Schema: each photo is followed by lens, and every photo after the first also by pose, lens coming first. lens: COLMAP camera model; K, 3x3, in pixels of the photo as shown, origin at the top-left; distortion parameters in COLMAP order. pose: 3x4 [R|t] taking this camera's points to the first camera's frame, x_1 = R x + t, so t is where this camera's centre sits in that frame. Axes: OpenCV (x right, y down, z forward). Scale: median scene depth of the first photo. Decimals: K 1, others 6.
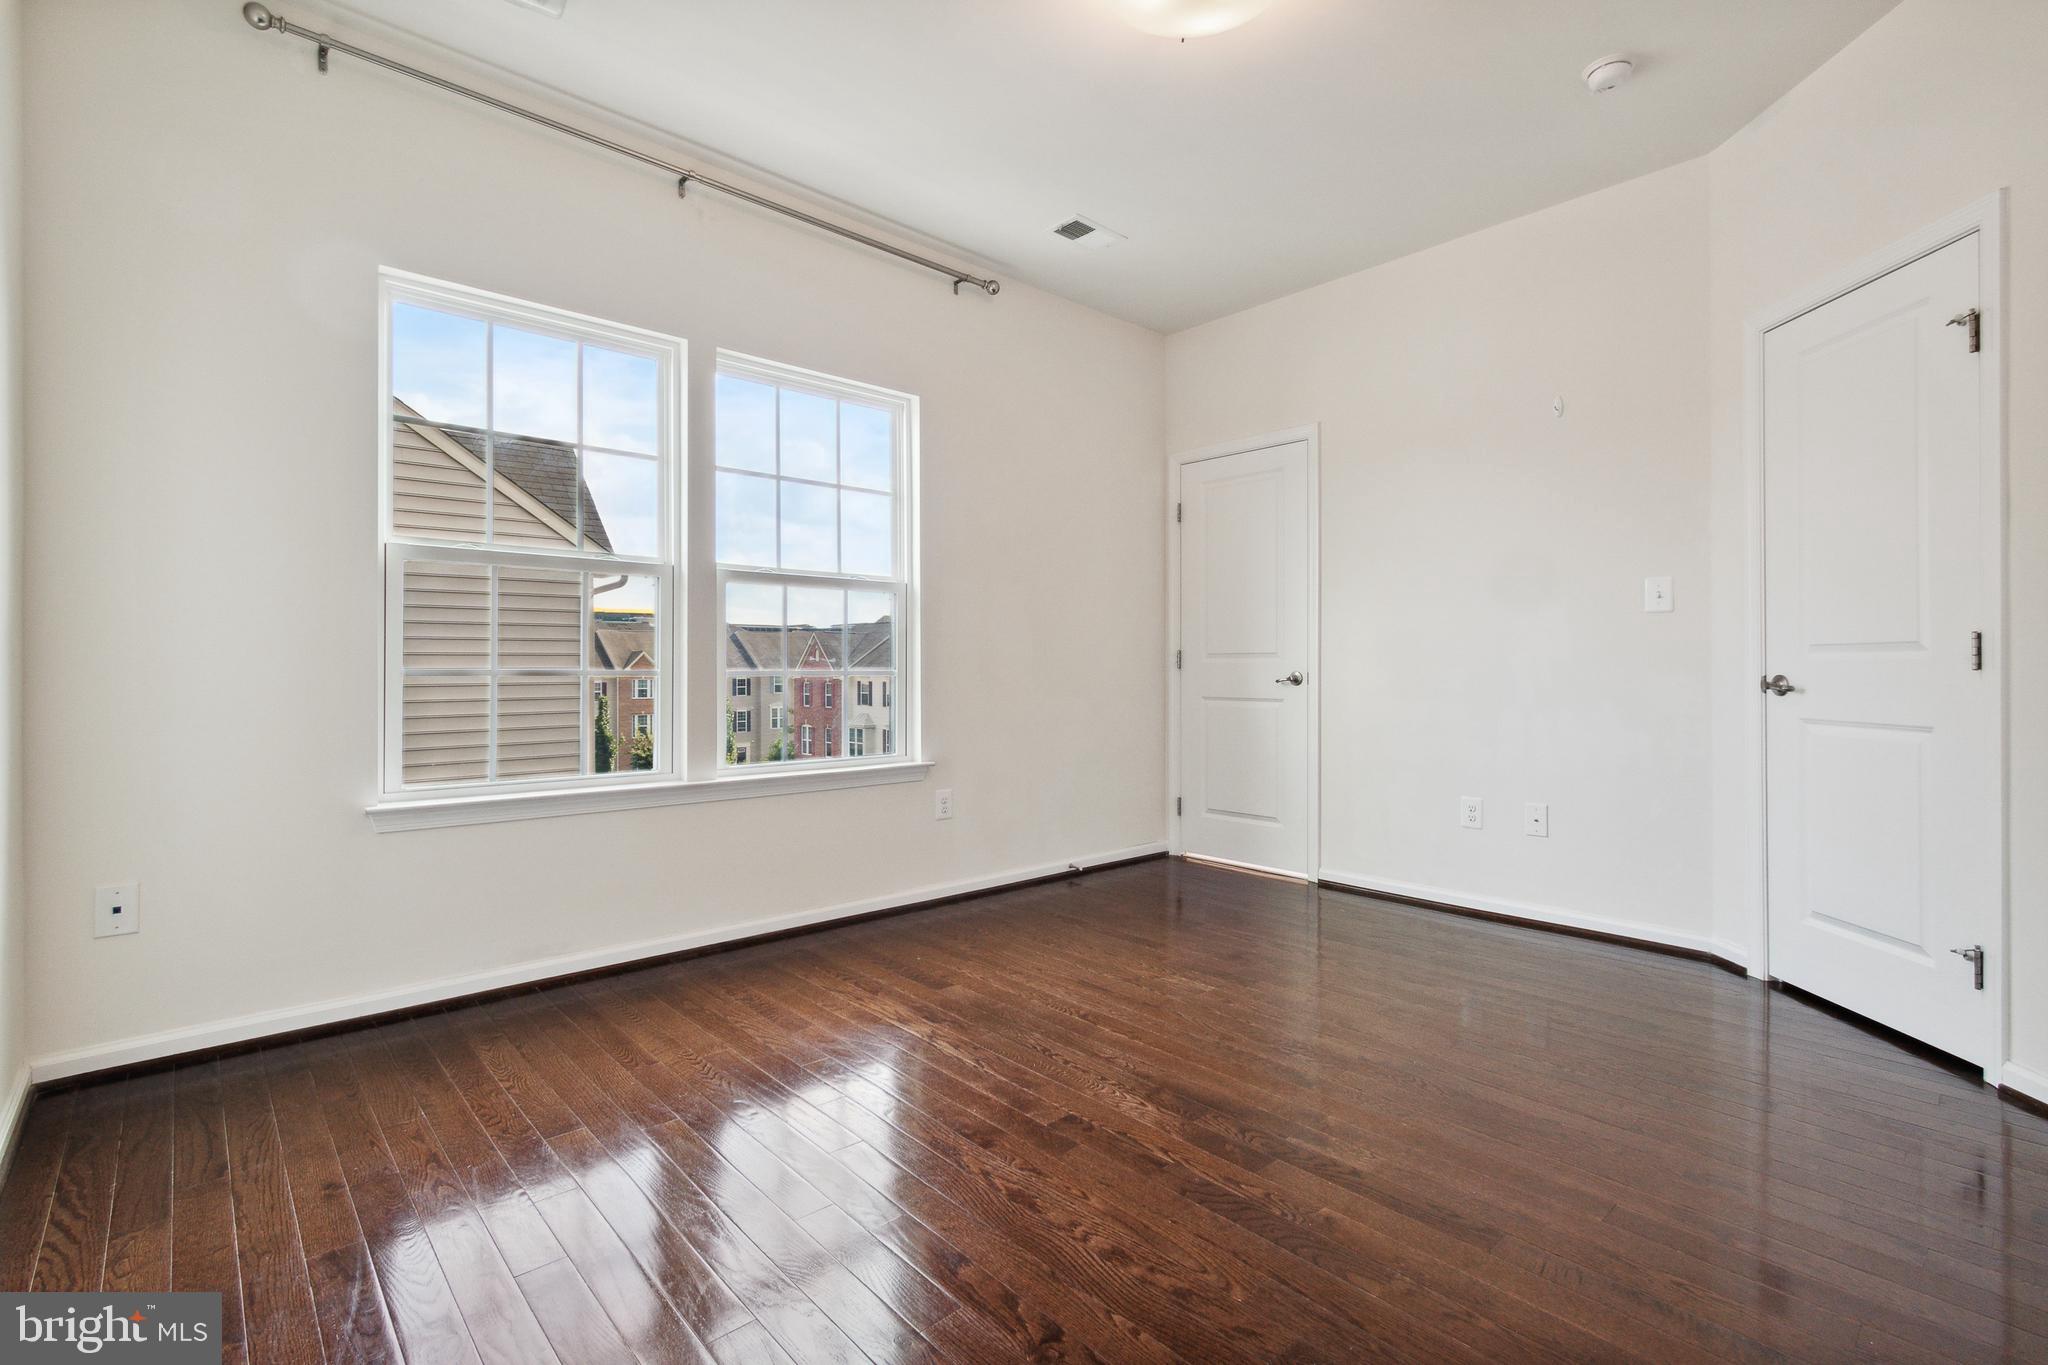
lens RADIAL K [[911.5, 0, 980.5], [0, 911.5, 681.3], [0, 0, 1]] dist [-0.012913, 0.000146]
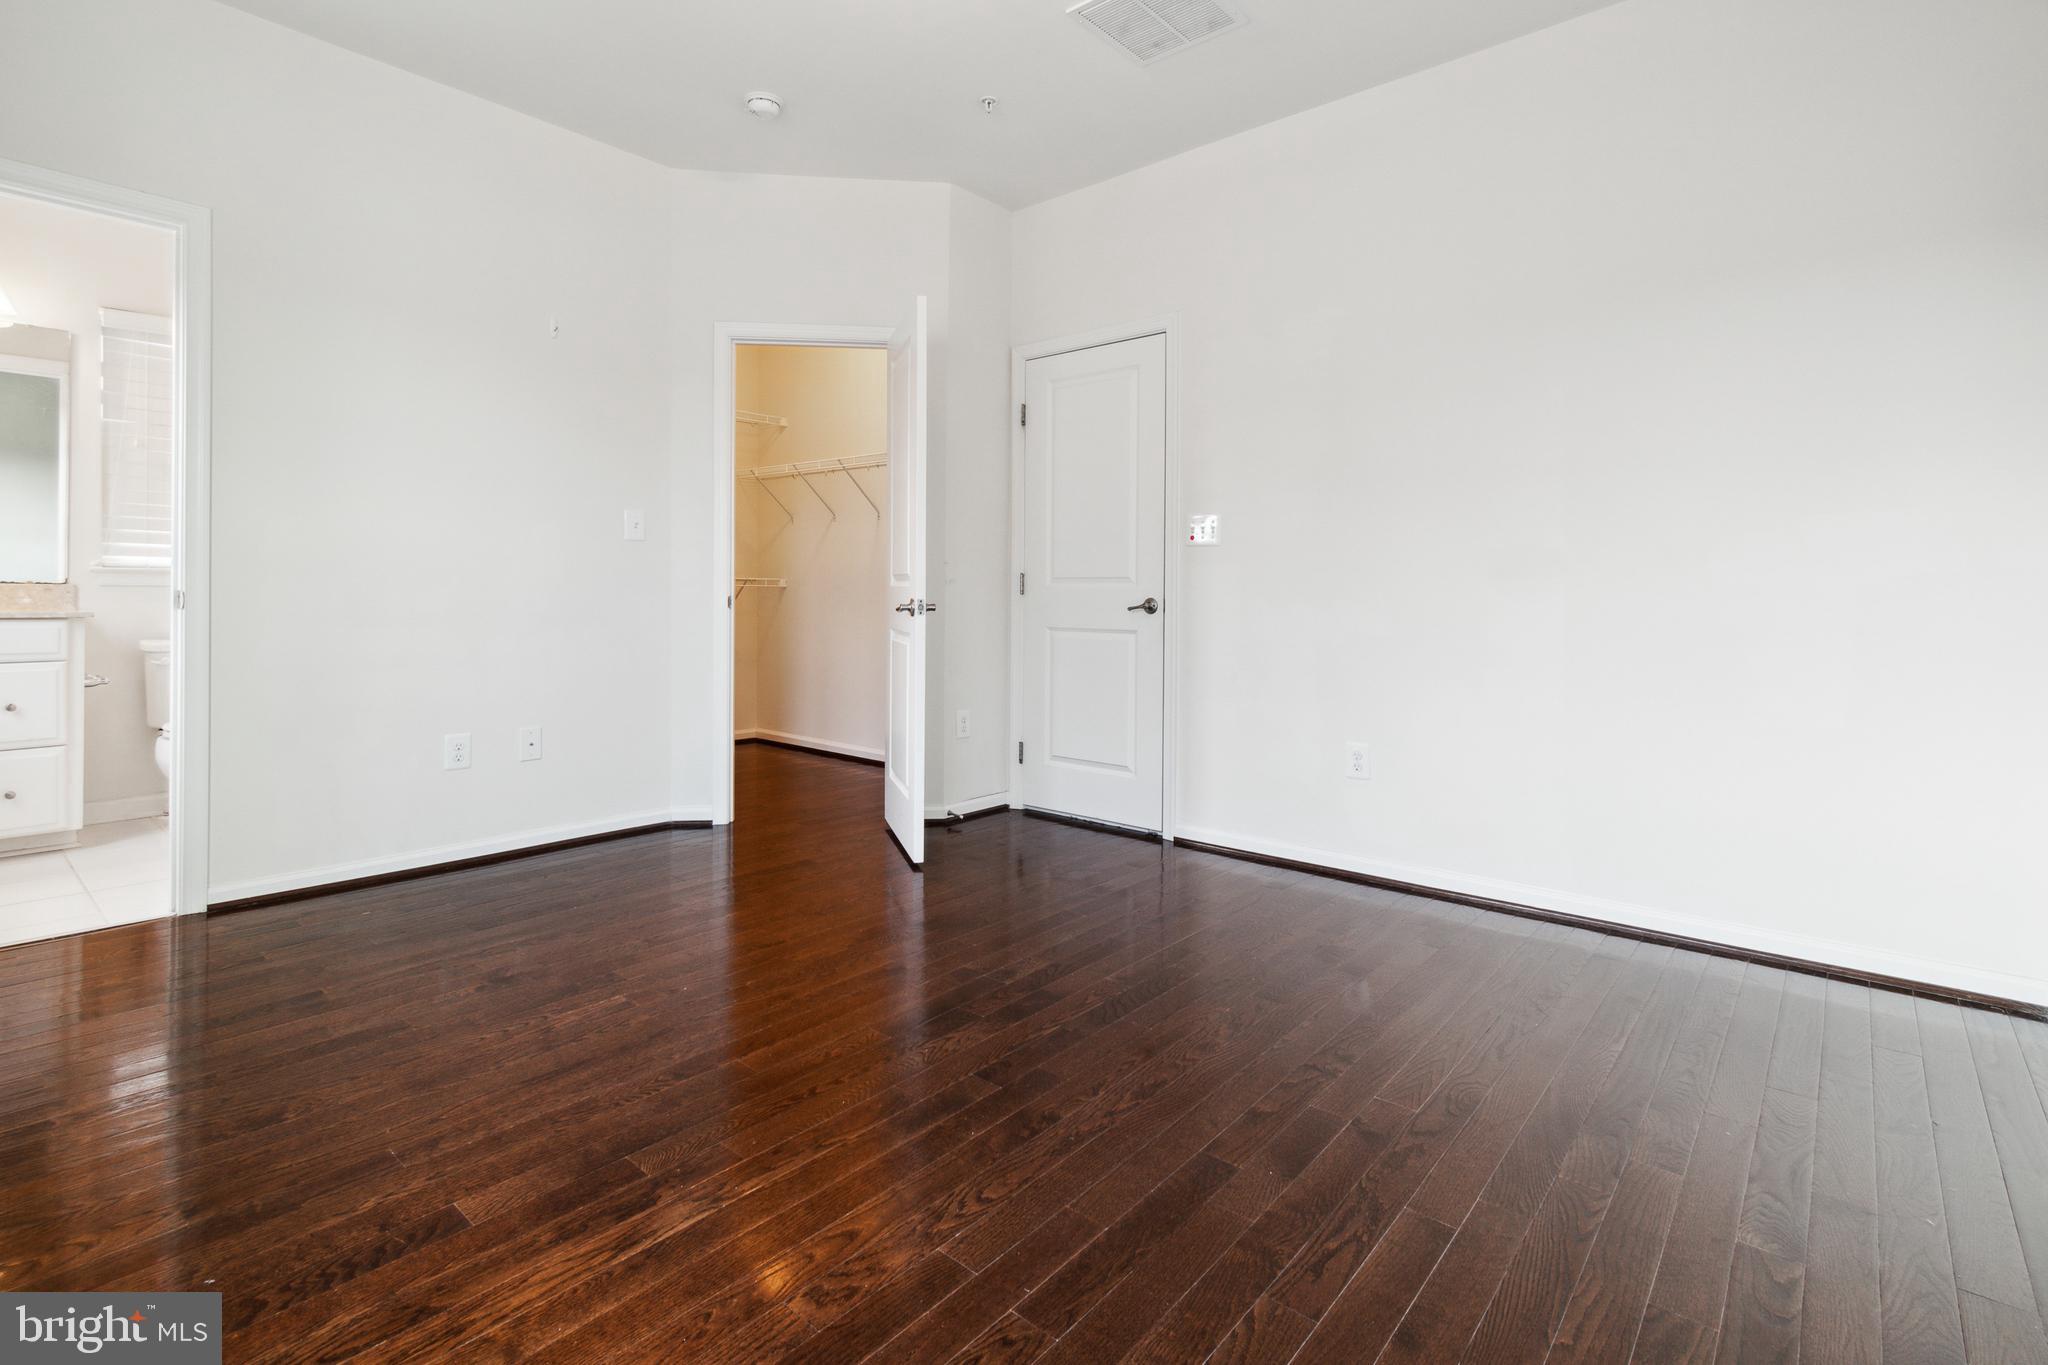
lens RADIAL K [[984.0, 0, 1028.5], [0, 984.0, 621.8], [0, 0, 1]] dist [-0.000962, -0.000007]
pose [[-0.148753, -0.035072, 0.988252, -0.656036], [0.005631, 0.999325, 0.036313, -0.017756], [-0.988858, 0.010966, -0.148455, 0.803482]]
